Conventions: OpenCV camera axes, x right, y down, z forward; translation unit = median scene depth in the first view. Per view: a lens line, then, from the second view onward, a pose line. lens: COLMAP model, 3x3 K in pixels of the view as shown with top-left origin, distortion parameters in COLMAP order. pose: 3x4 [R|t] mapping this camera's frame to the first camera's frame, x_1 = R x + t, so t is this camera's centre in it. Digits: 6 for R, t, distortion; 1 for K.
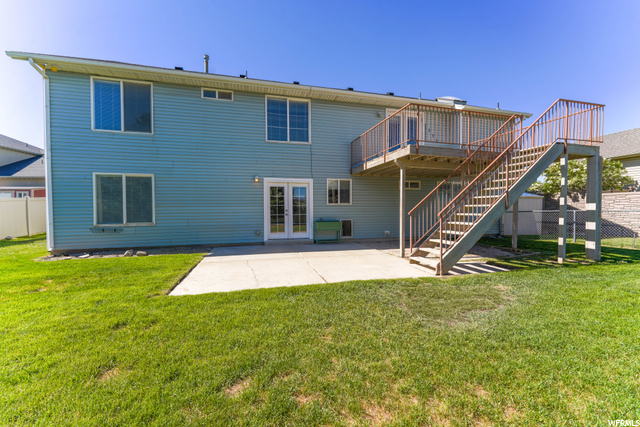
lens RADIAL K [[251.3, 0, 320.0], [0, 251.3, 213.5], [0, 0, 1]] dist [0.001013, 0.000113]
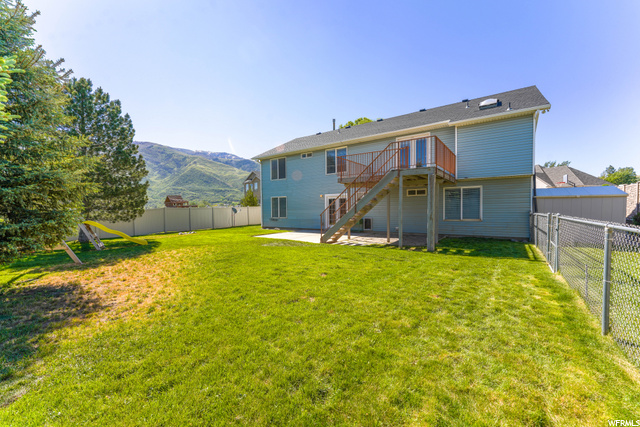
lens RADIAL K [[251.3, 0, 320.0], [0, 251.3, 213.5], [0, 0, 1]] dist [0.001013, 0.000113]
pose [[0.645081, 0.007270, -0.764080, 1.159541], [-0.011301, 0.999936, -0.000027, 0.000472], [0.764031, 0.008653, 0.645122, -0.222065]]
